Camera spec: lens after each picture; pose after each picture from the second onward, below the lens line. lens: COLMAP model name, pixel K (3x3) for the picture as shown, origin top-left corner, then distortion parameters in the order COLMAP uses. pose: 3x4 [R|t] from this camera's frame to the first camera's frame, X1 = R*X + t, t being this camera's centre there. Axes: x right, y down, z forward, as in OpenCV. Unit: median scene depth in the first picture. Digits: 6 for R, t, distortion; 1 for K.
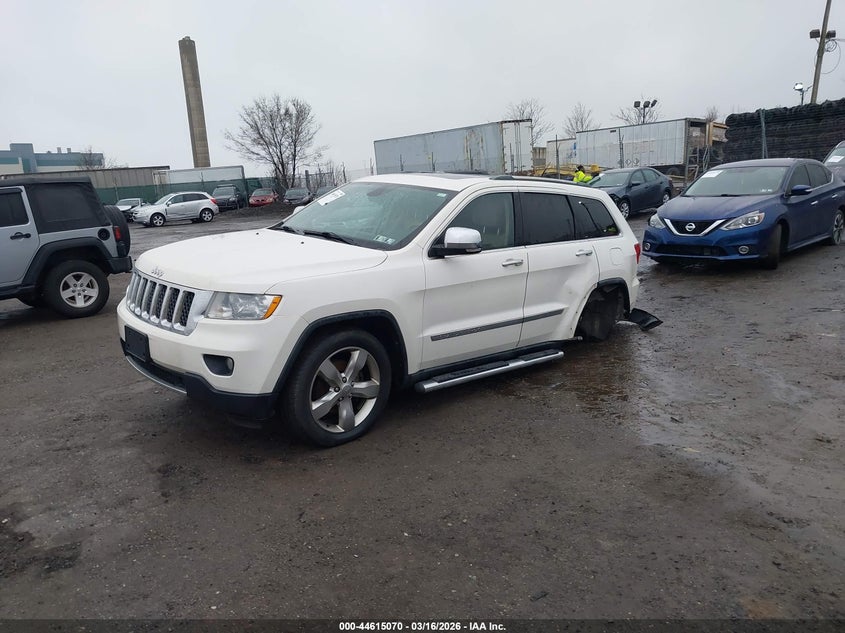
lens RADIAL K [[651.2, 0, 422.5], [0, 651.2, 316.5], [0, 0, 1]] dist [0.000998, -0.000848]
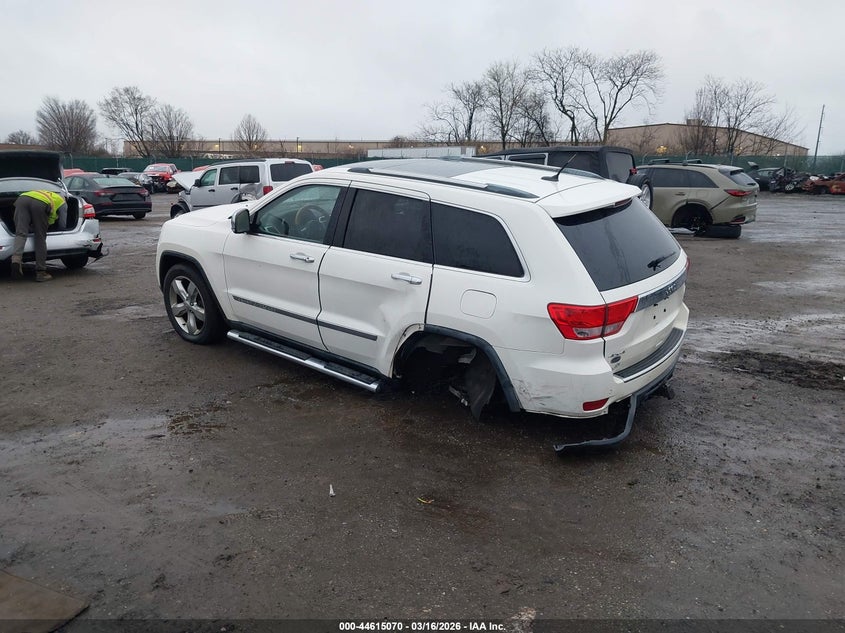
lens RADIAL K [[651.2, 0, 422.5], [0, 651.2, 316.5], [0, 0, 1]] dist [0.000998, -0.000848]
pose [[0.154788, 0.281583, -0.946970, 1.095400], [-0.217067, 0.944793, 0.245455, -0.273720], [0.963806, 0.167563, 0.207365, 0.966400]]
